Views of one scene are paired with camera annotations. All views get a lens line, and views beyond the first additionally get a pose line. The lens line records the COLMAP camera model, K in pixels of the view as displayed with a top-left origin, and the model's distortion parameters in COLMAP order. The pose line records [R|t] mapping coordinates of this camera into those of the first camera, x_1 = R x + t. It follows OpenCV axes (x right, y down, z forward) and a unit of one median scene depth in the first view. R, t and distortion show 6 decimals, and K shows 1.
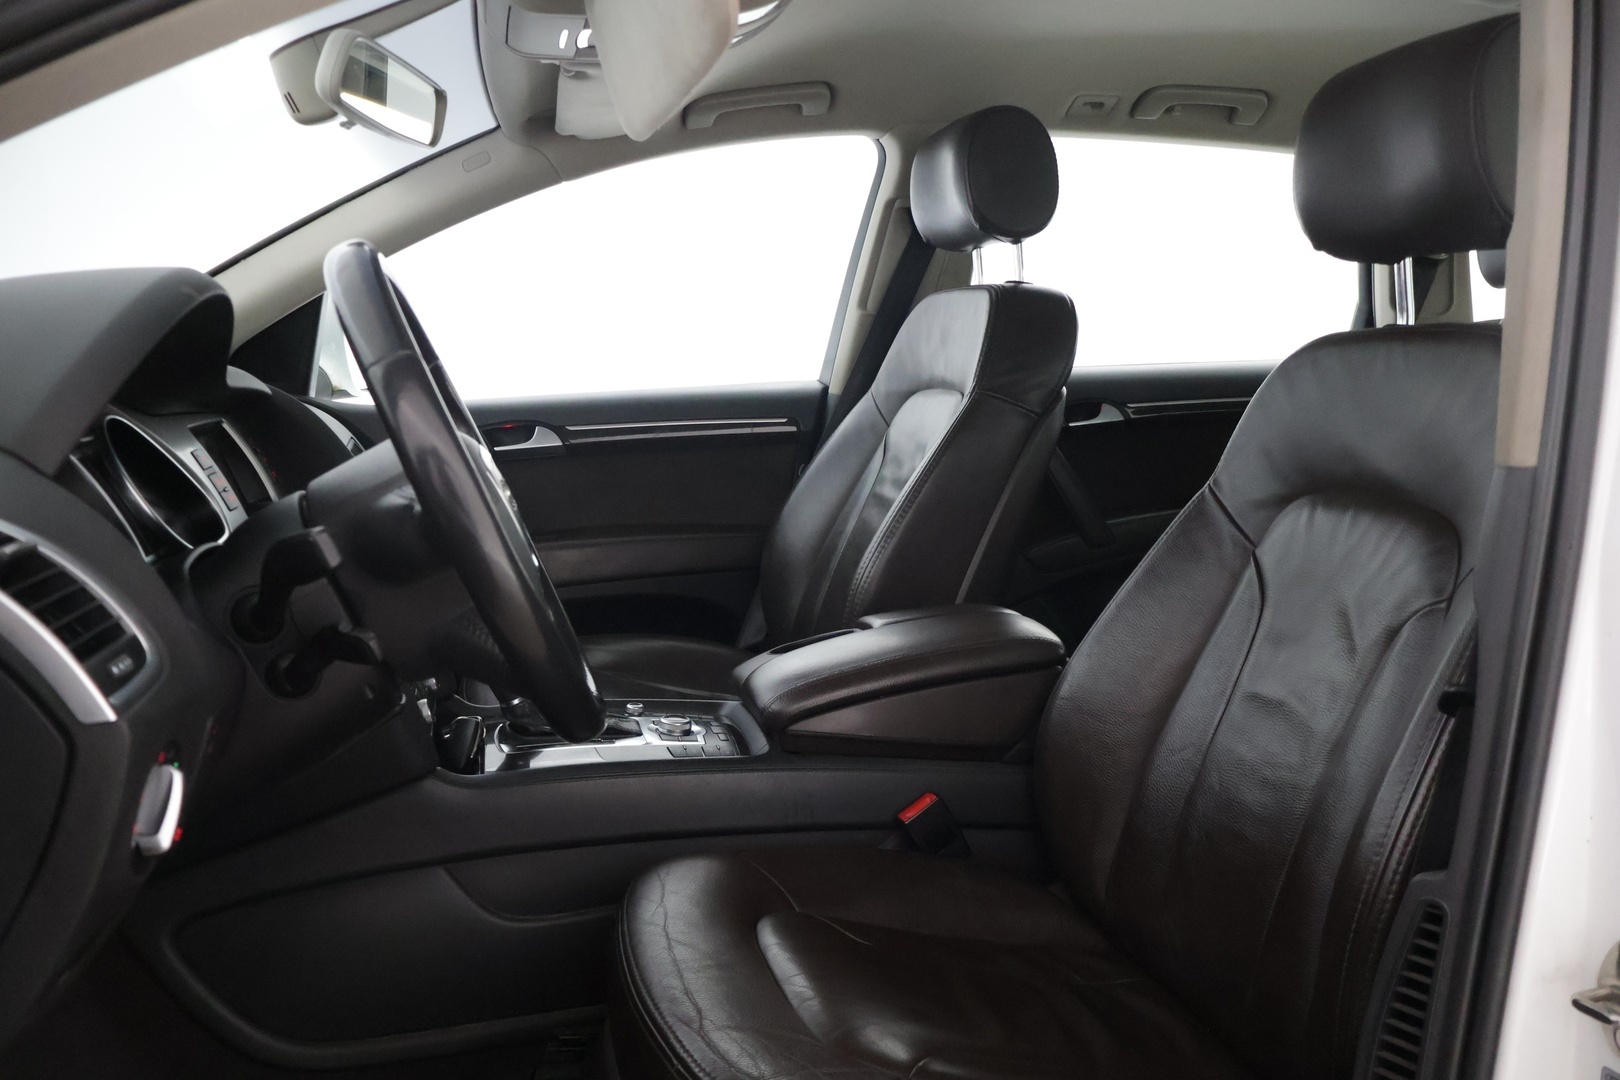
lens RADIAL K [[1355.3, 0, 814.9], [0, 1355.3, 544.1], [0, 0, 1]] dist [-0.013227, 0.000872]
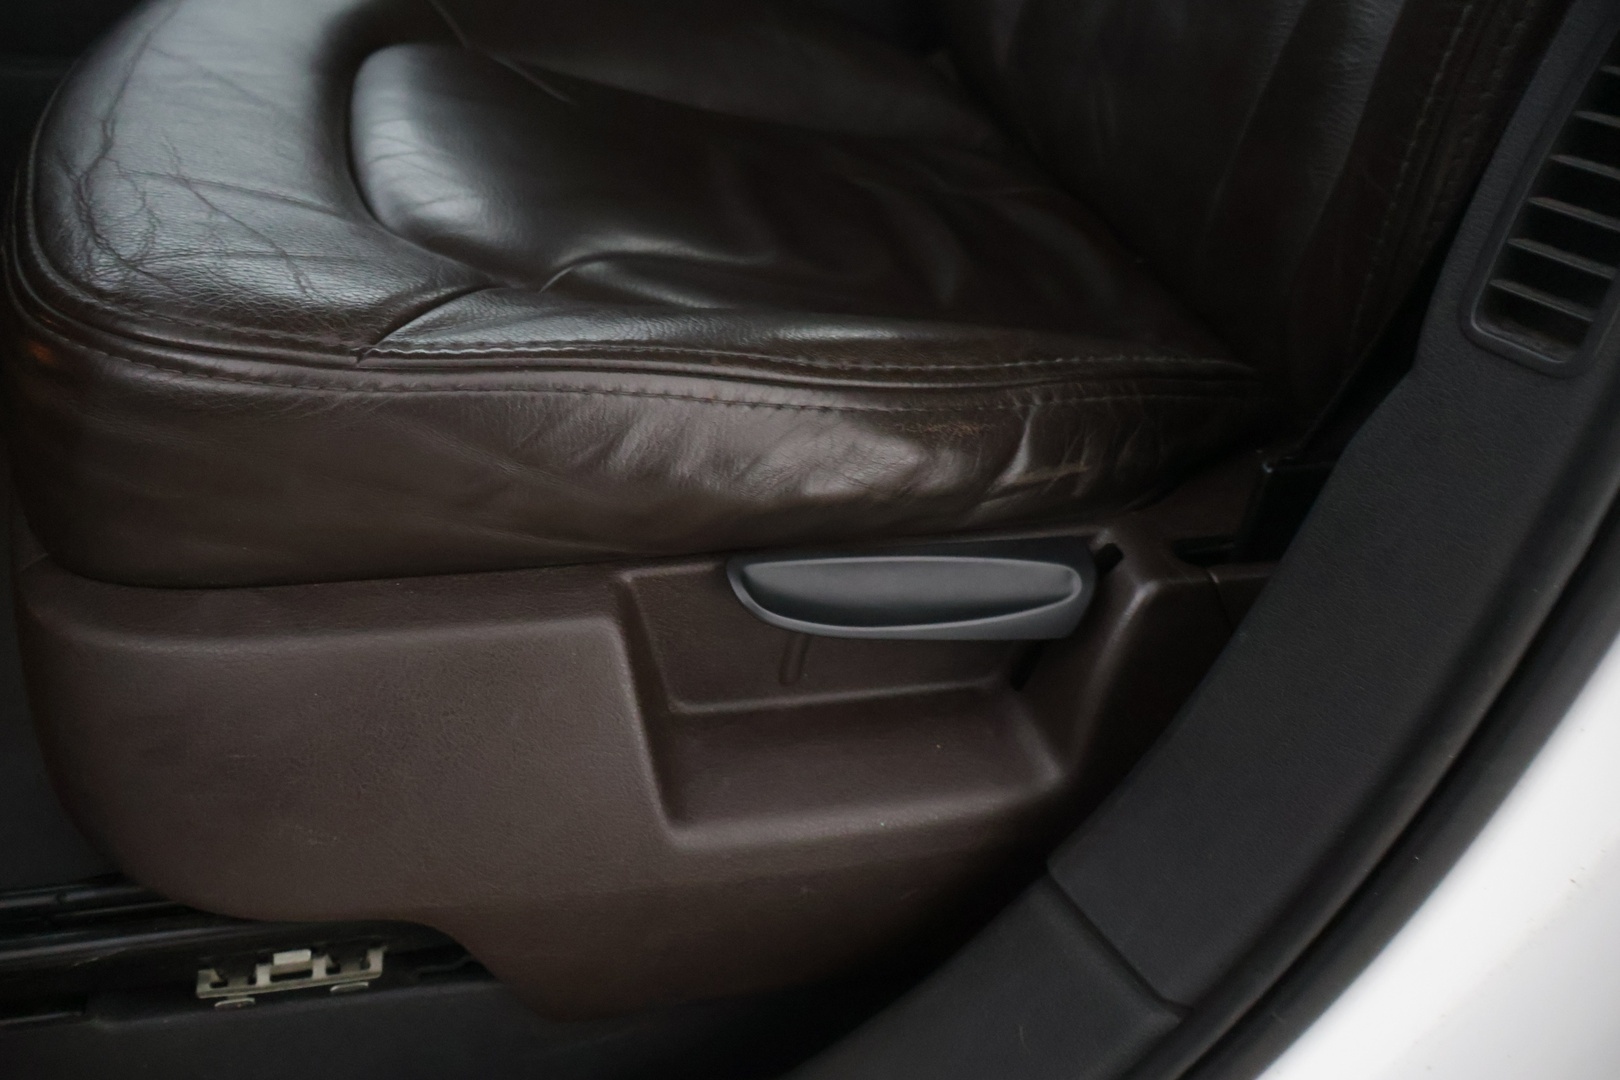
lens RADIAL K [[1355.3, 0, 814.9], [0, 1355.3, 544.1], [0, 0, 1]] dist [-0.013227, 0.000872]
pose [[0.999254, 0.032519, 0.020837, 0.127999], [-0.038489, 0.883230, 0.467357, 0.178314], [-0.003206, -0.467810, 0.883823, 0.379464]]
